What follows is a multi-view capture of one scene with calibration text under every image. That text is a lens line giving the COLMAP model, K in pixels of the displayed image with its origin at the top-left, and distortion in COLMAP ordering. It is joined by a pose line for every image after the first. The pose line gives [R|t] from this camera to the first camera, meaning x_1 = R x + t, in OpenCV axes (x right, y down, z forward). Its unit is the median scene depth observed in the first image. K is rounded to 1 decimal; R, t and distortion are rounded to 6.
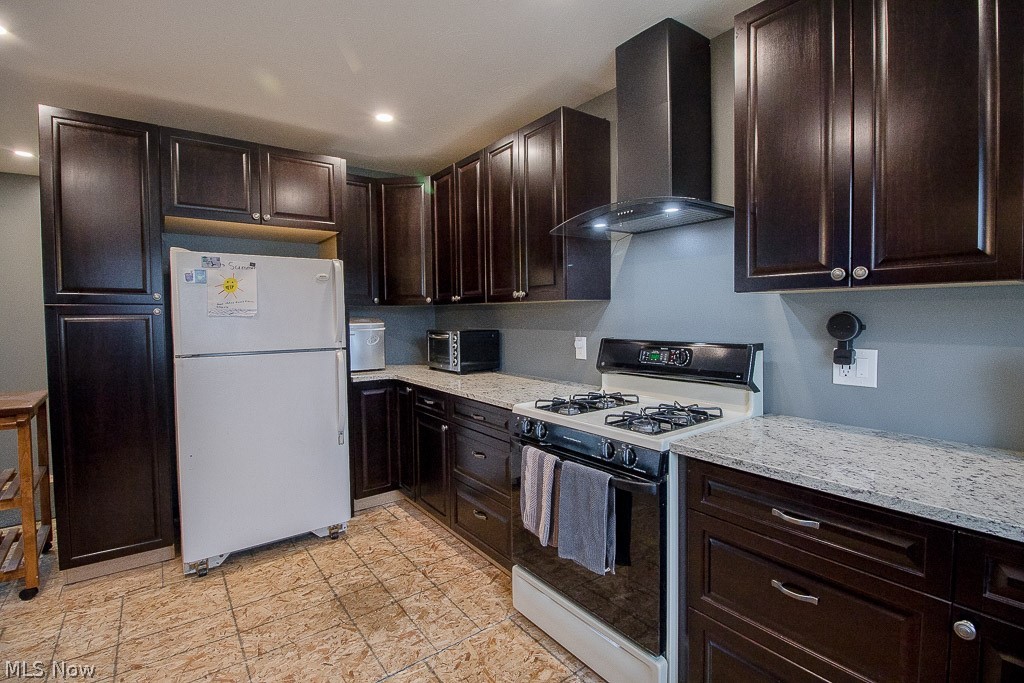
lens RADIAL K [[496.9, 0, 512.0], [0, 496.9, 341.5], [0, 0, 1]] dist [0.085354, -0.000020]
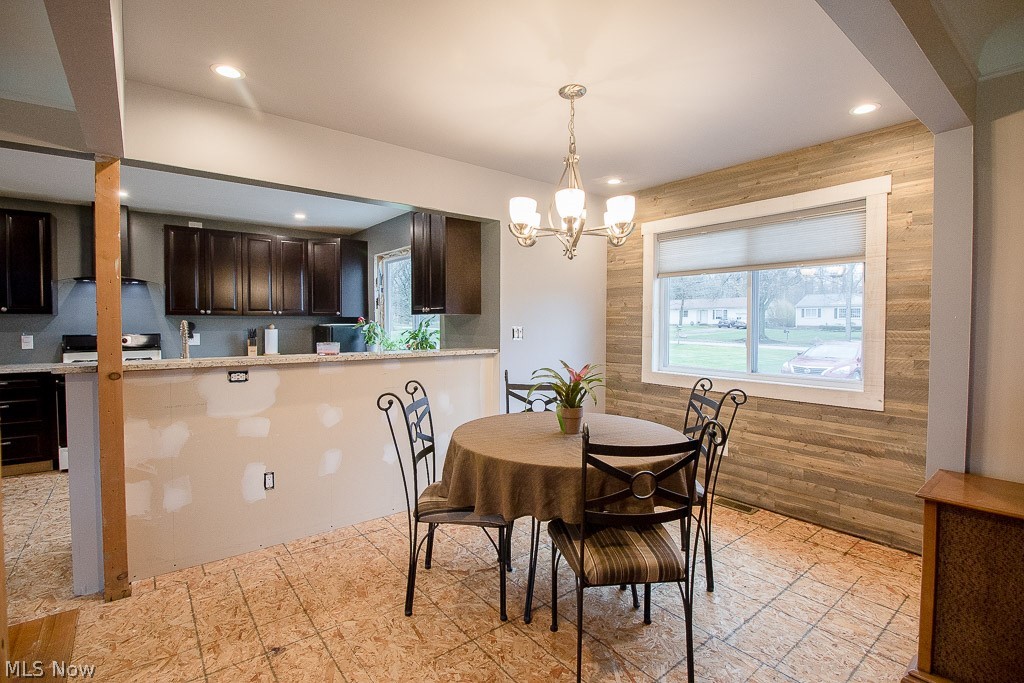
lens RADIAL K [[471.1, 0, 510.9], [0, 471.1, 331.2], [0, 0, 1]] dist [-0.010681, -0.000173]
pose [[-0.037202, 0.001534, 0.999307, -1.926461], [0.063374, 0.997990, 0.000828, 0.100021], [-0.997296, 0.063361, -0.037225, -0.735012]]
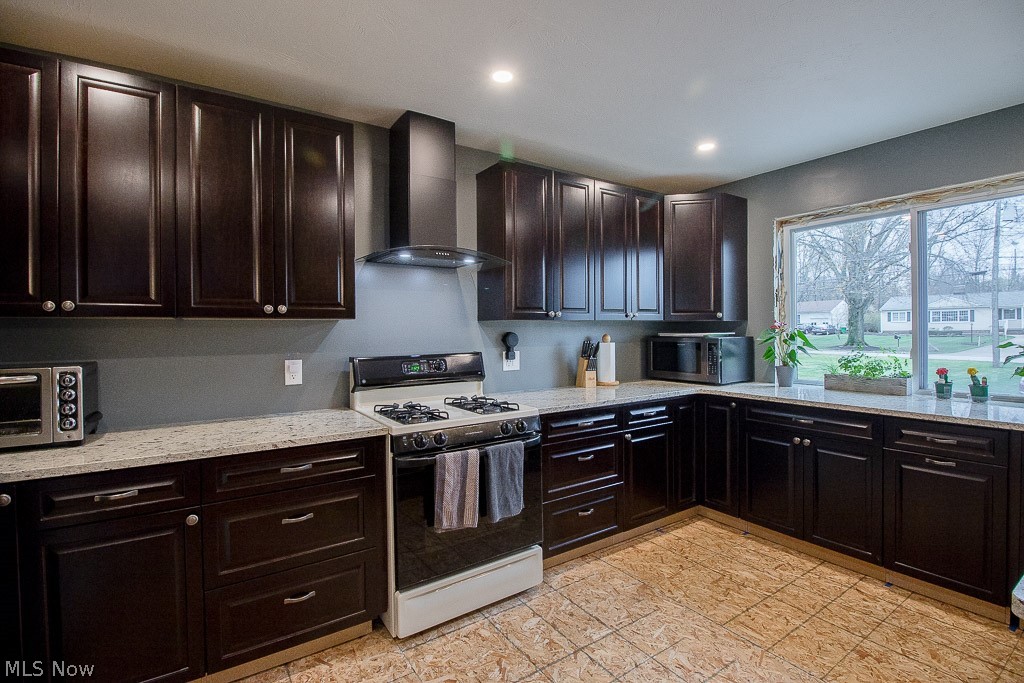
lens RADIAL K [[471.1, 0, 510.9], [0, 471.1, 331.2], [0, 0, 1]] dist [-0.010681, -0.000173]
pose [[0.041994, 0.019598, 0.998926, -0.899324], [0.073019, 0.997074, -0.022631, -0.017761], [-0.996446, 0.073891, 0.040440, 0.735878]]
